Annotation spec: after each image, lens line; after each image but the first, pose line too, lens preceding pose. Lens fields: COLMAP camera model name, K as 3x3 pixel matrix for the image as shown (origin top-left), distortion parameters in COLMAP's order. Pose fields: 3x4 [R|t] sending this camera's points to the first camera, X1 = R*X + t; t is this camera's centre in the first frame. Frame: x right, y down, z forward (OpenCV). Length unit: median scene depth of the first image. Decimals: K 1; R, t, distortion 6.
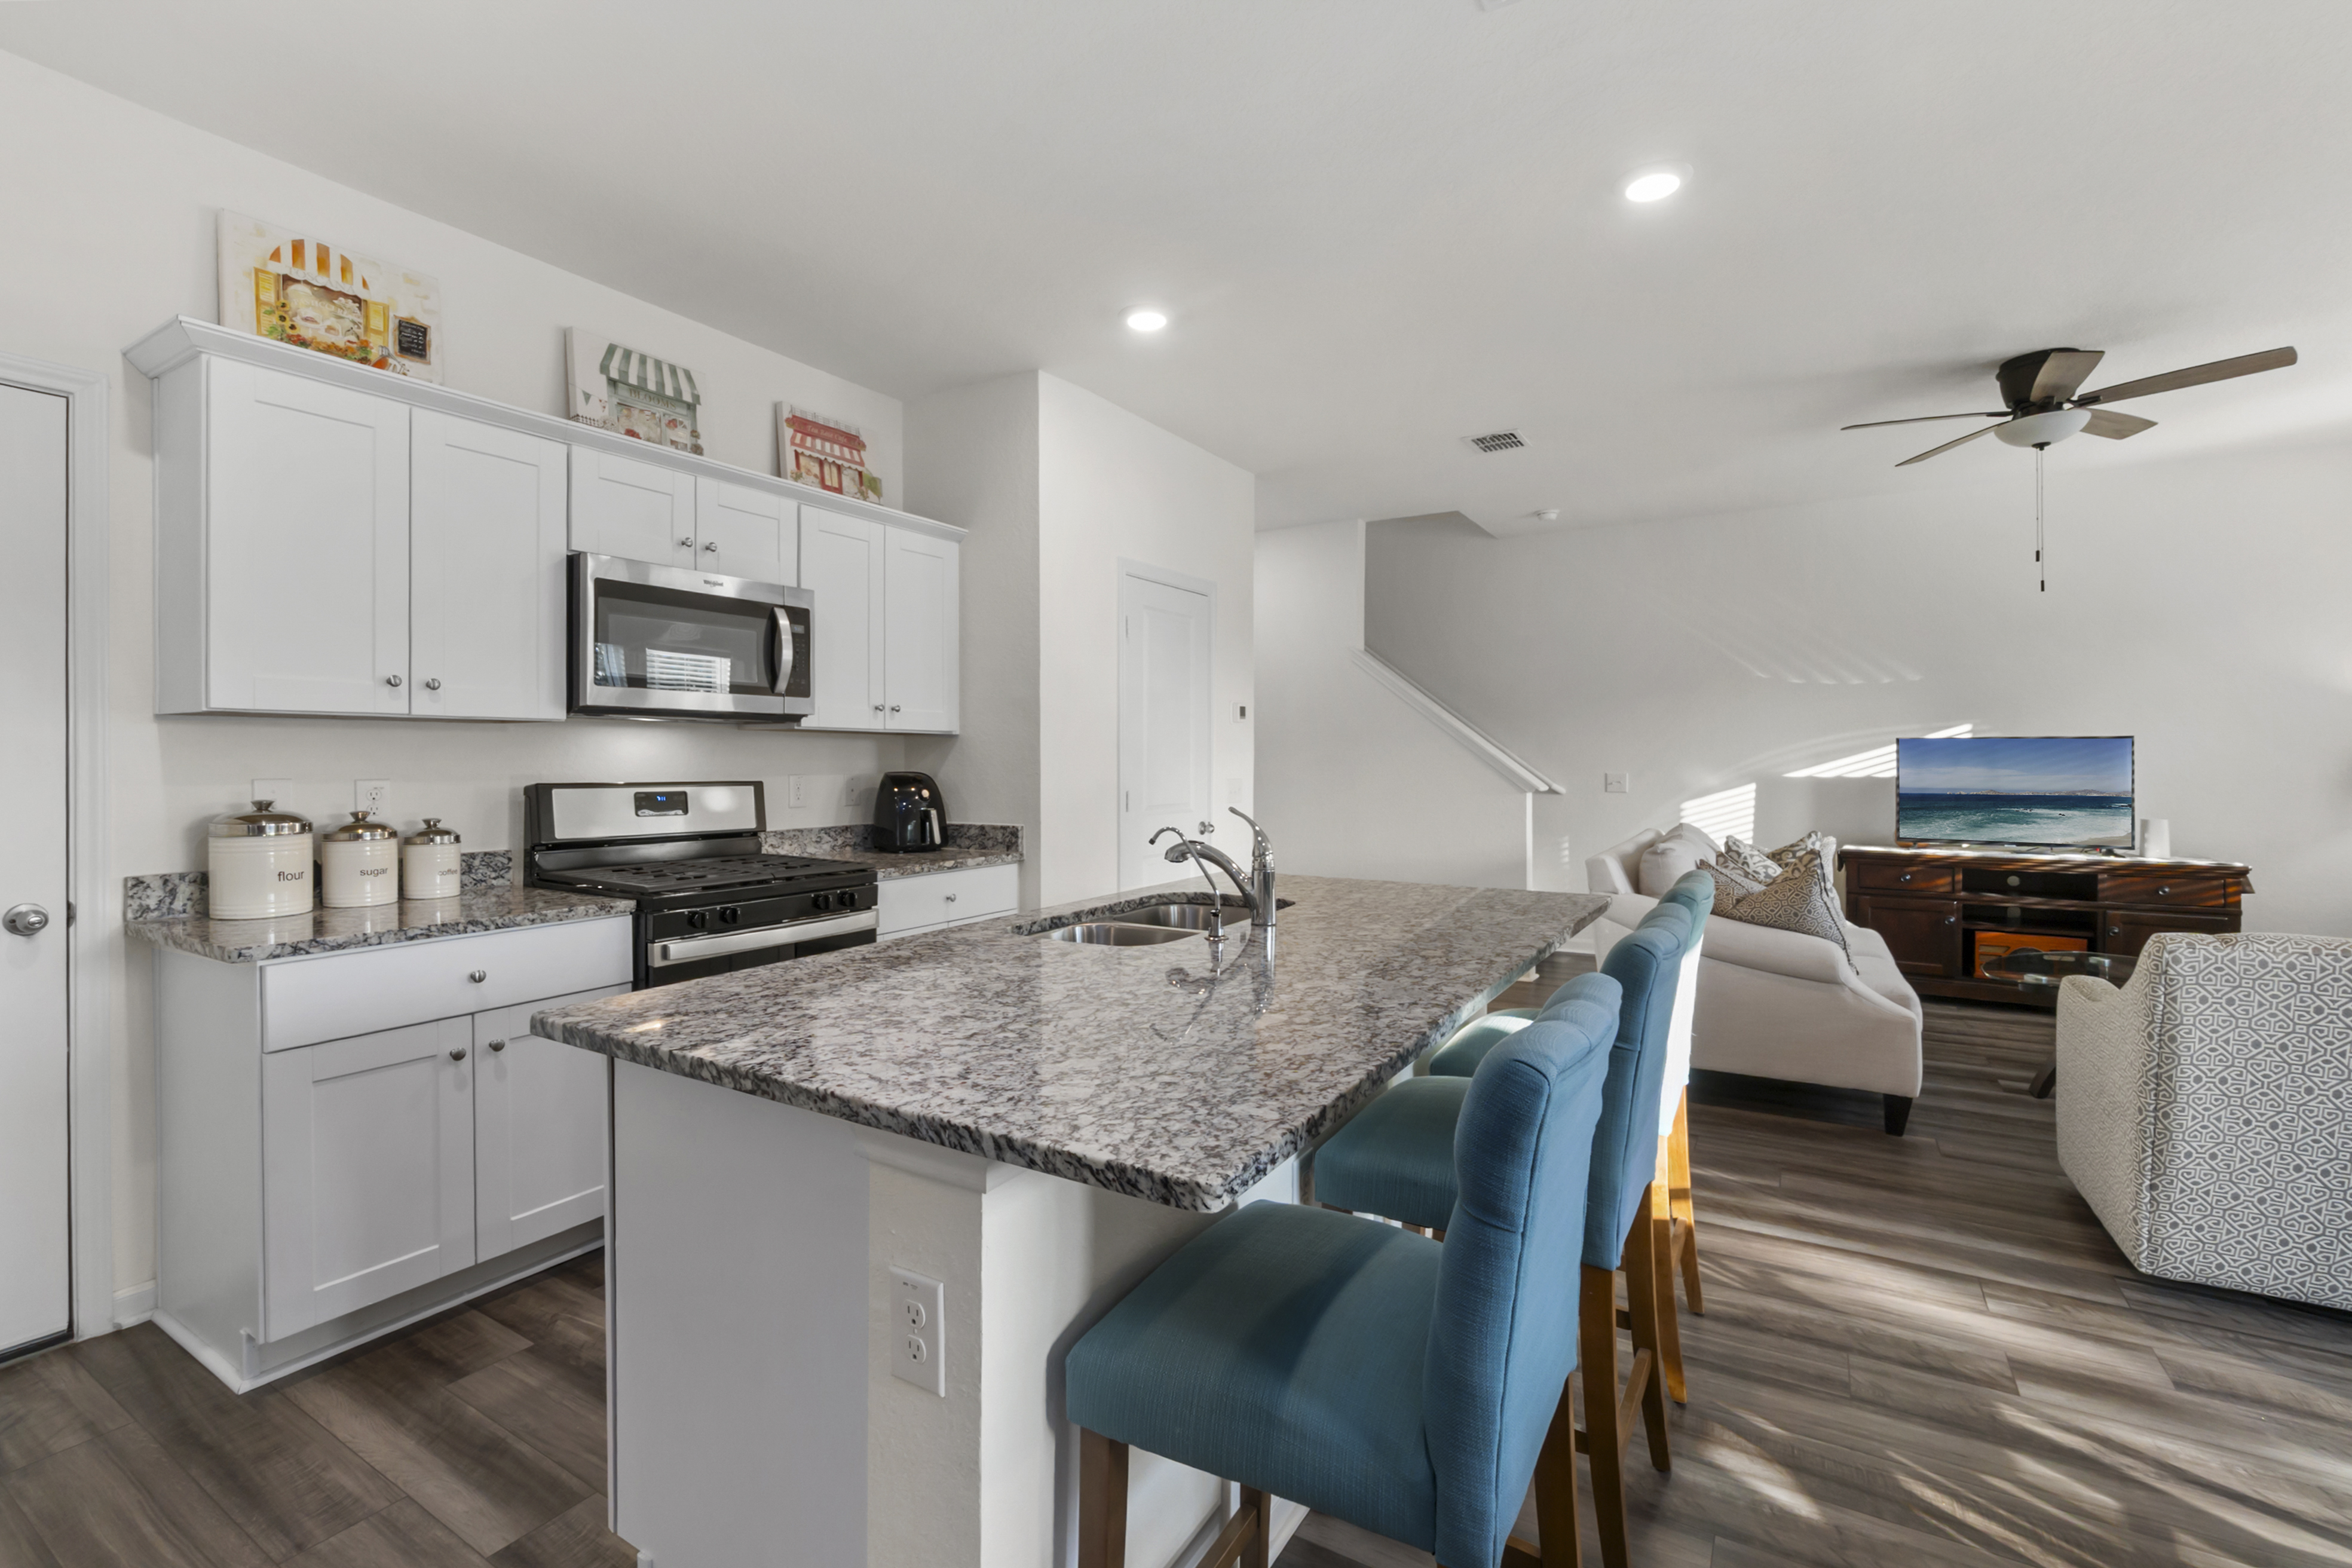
lens RADIAL K [[1056.2, 0, 1176.7], [0, 1056.2, 766.0], [0, 0, 1]] dist [-0.004209, 0.000653]
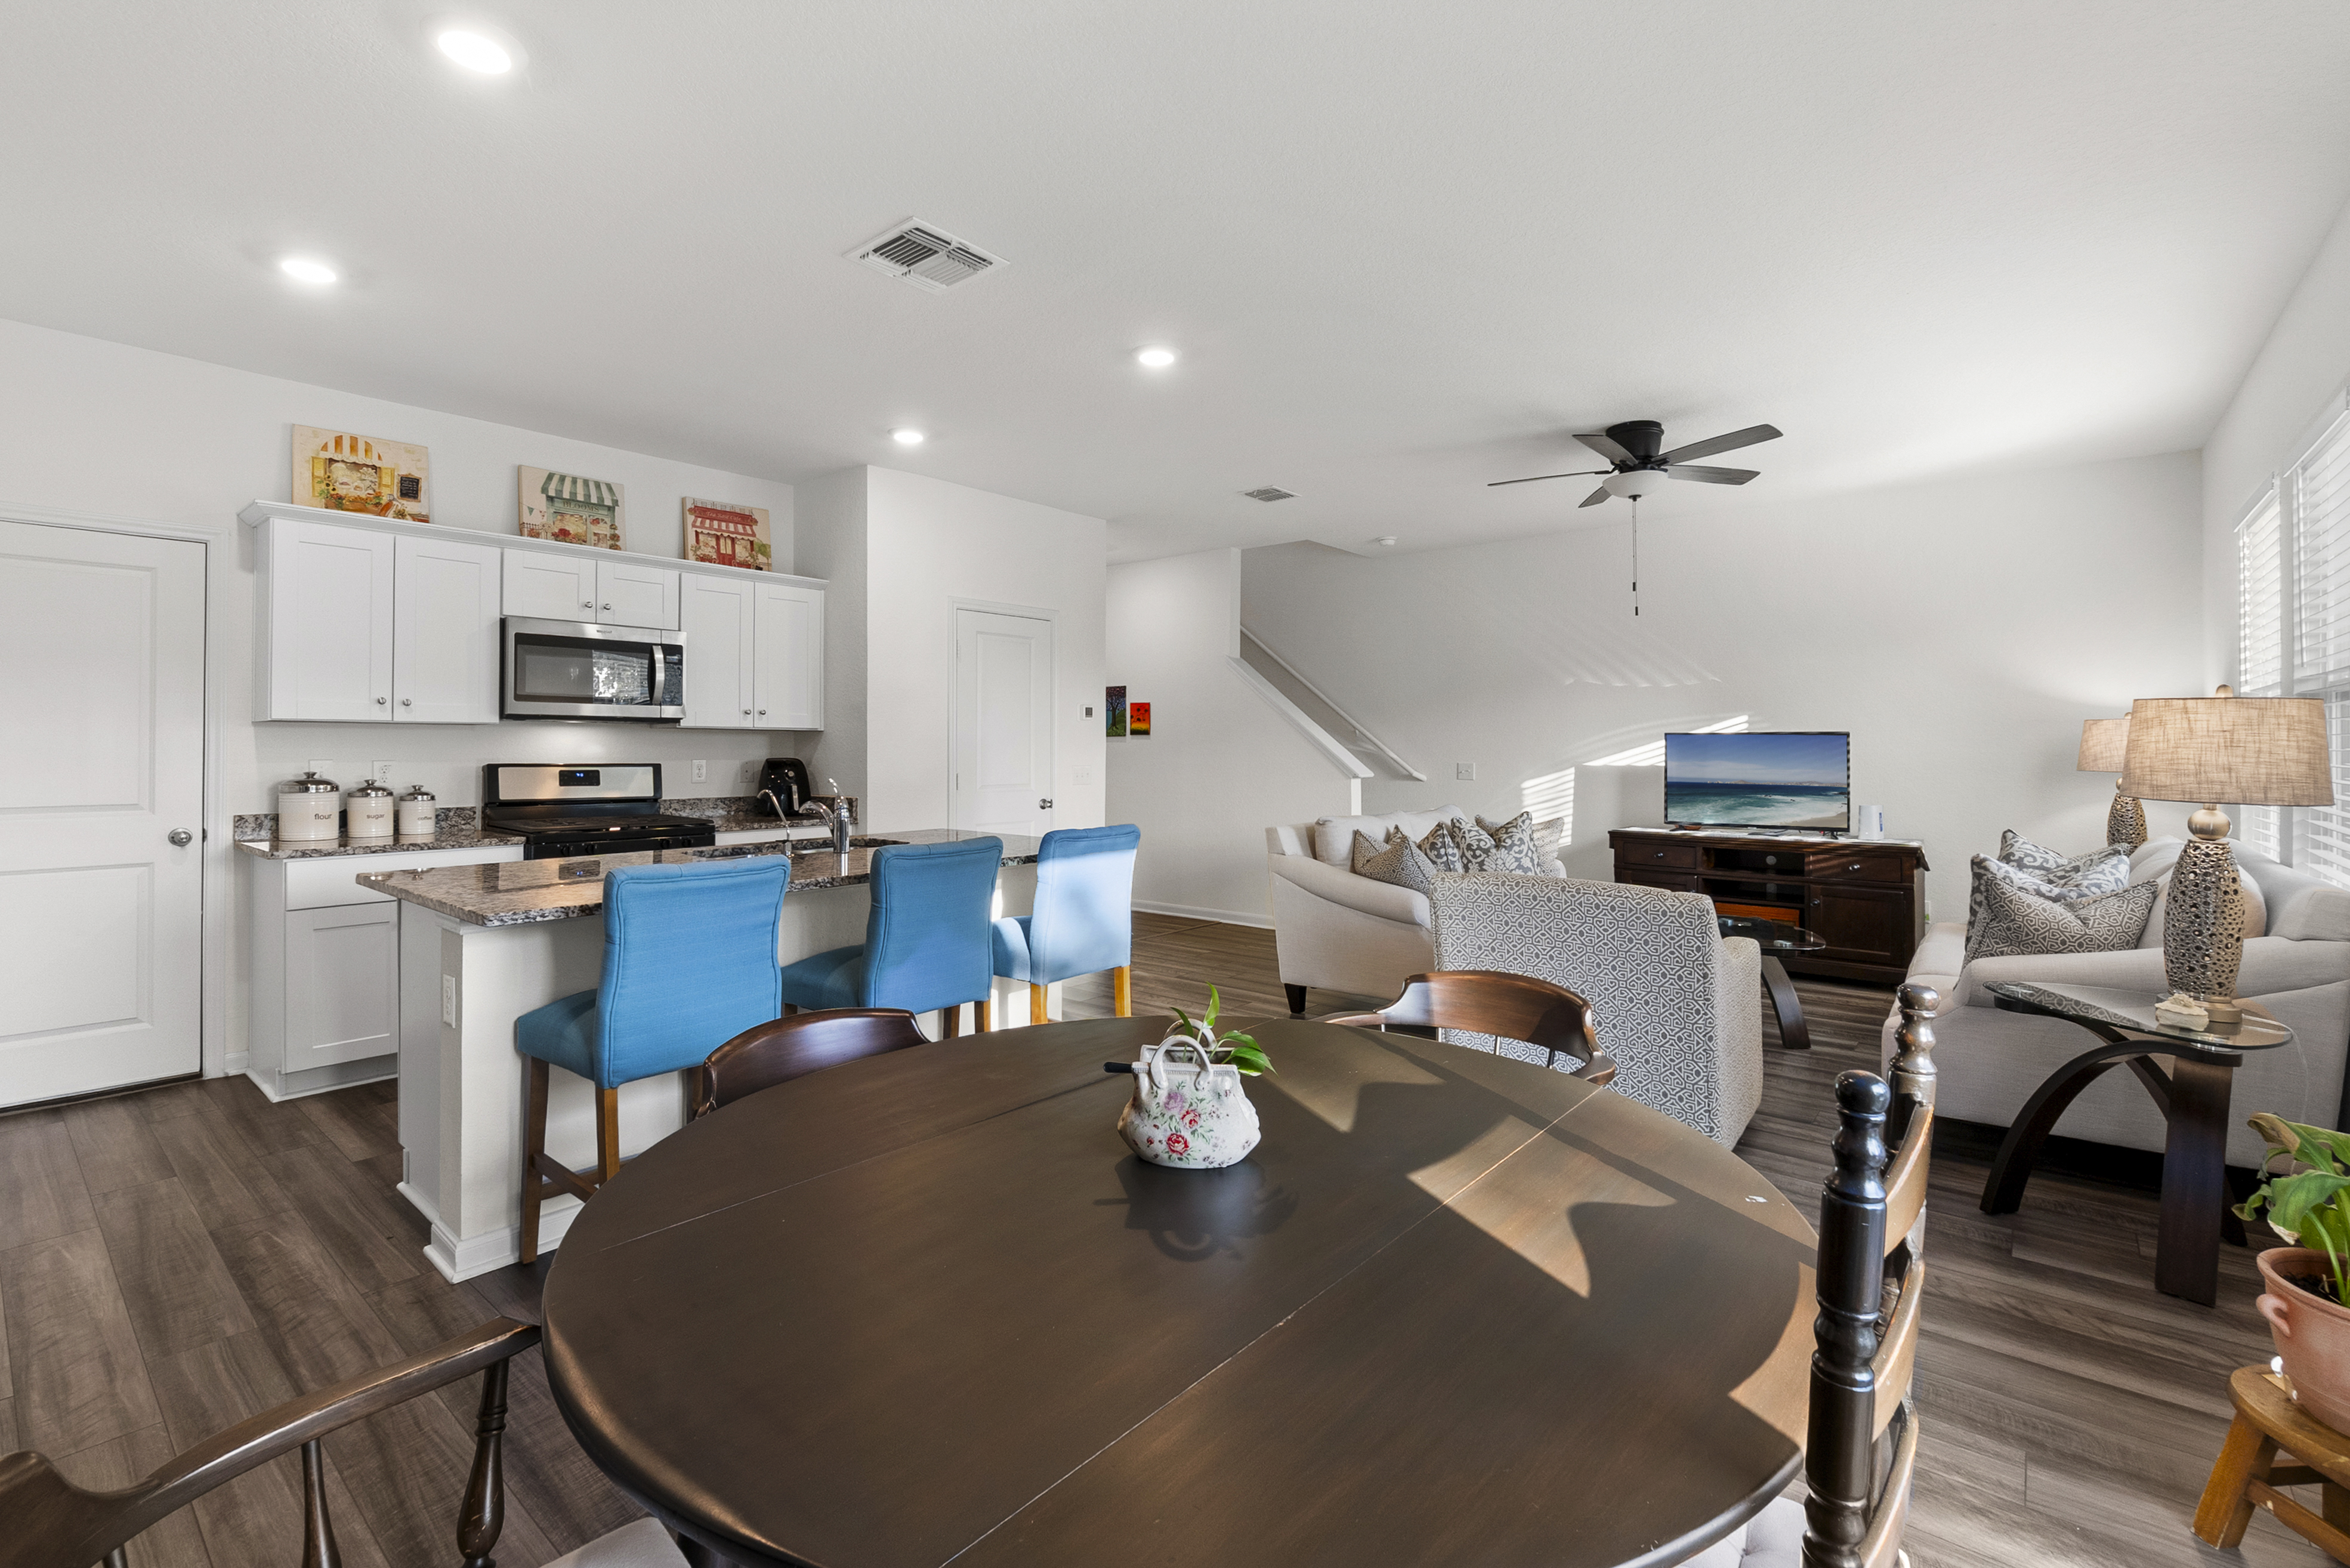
lens RADIAL K [[1055.3, 0, 1181.8], [0, 1055.3, 744.7], [0, 0, 1]] dist [-0.004209, 0.000653]
pose [[0.989911, 0.002423, -0.141670, 0.555504], [-0.003995, 0.999934, -0.010812, 0.001056], [0.141634, 0.011269, 0.989855, -0.348880]]
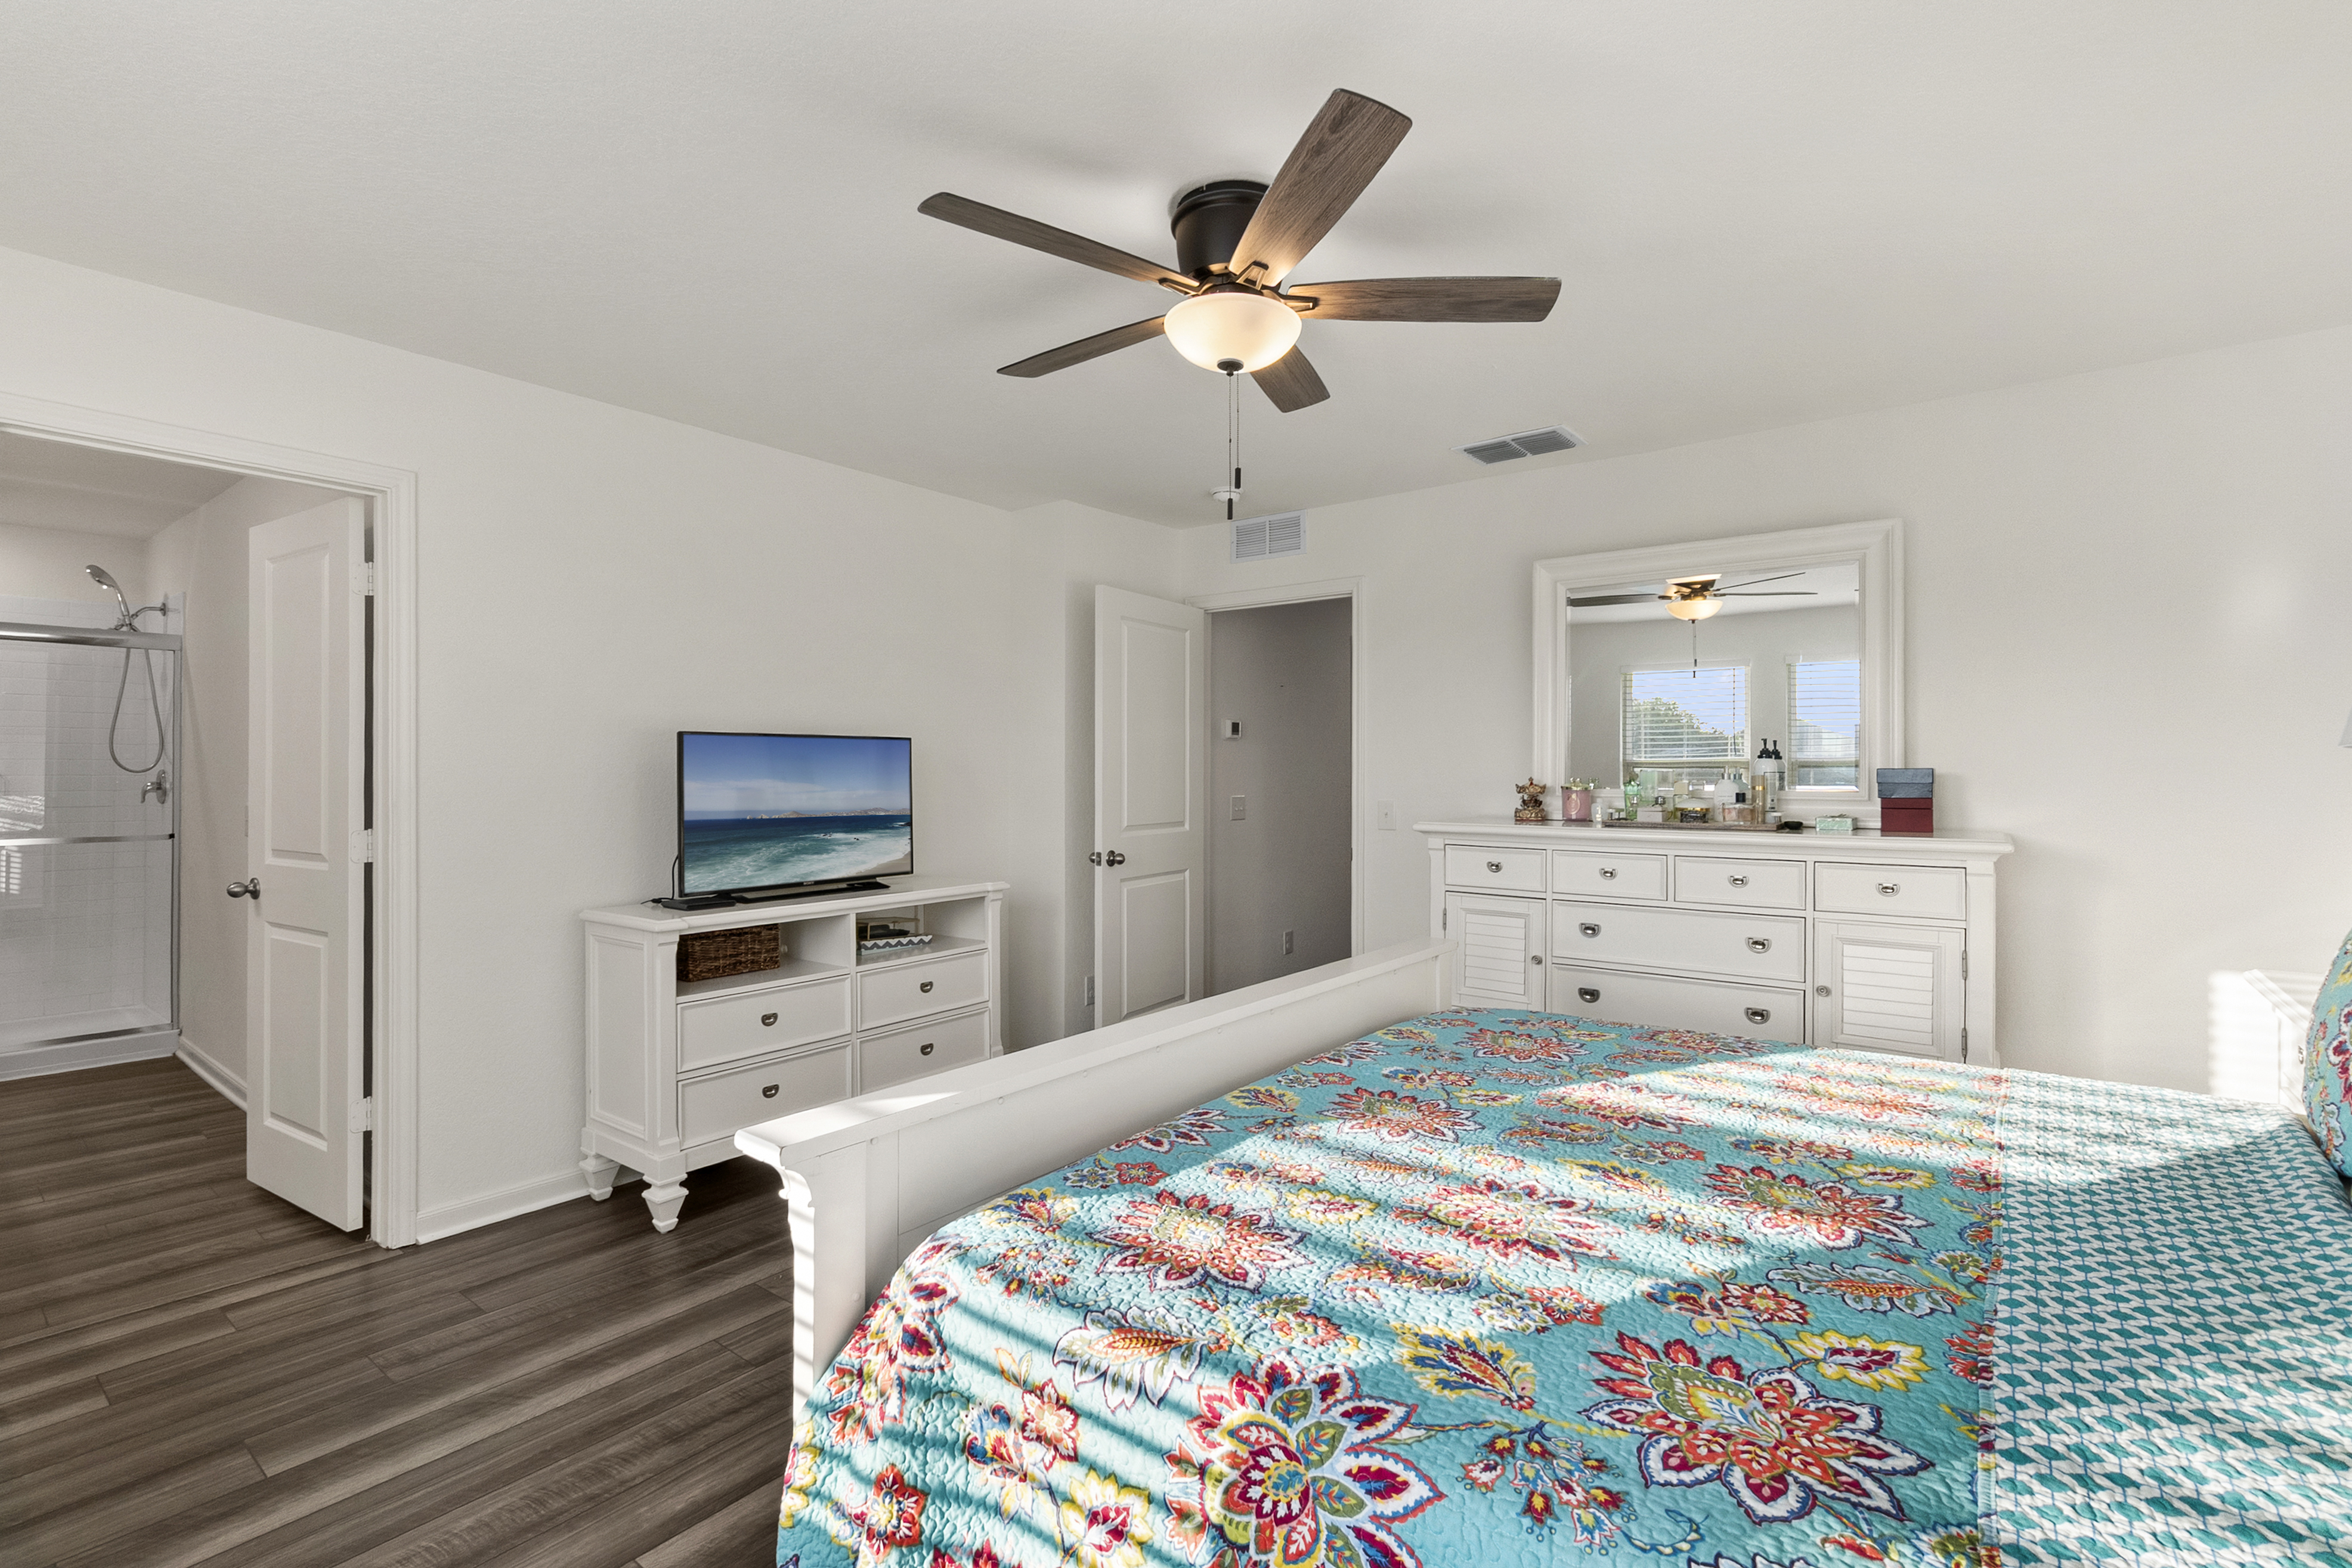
lens RADIAL K [[1056.0, 0, 1174.6], [0, 1056.0, 776.2], [0, 0, 1]] dist [-0.004209, 0.000653]
pose [[0.121929, -0.005227, 0.992525, 0.196214], [0.008932, 0.999951, 0.004169, -0.000097], [-0.992499, 0.008357, 0.121970, 1.096077]]
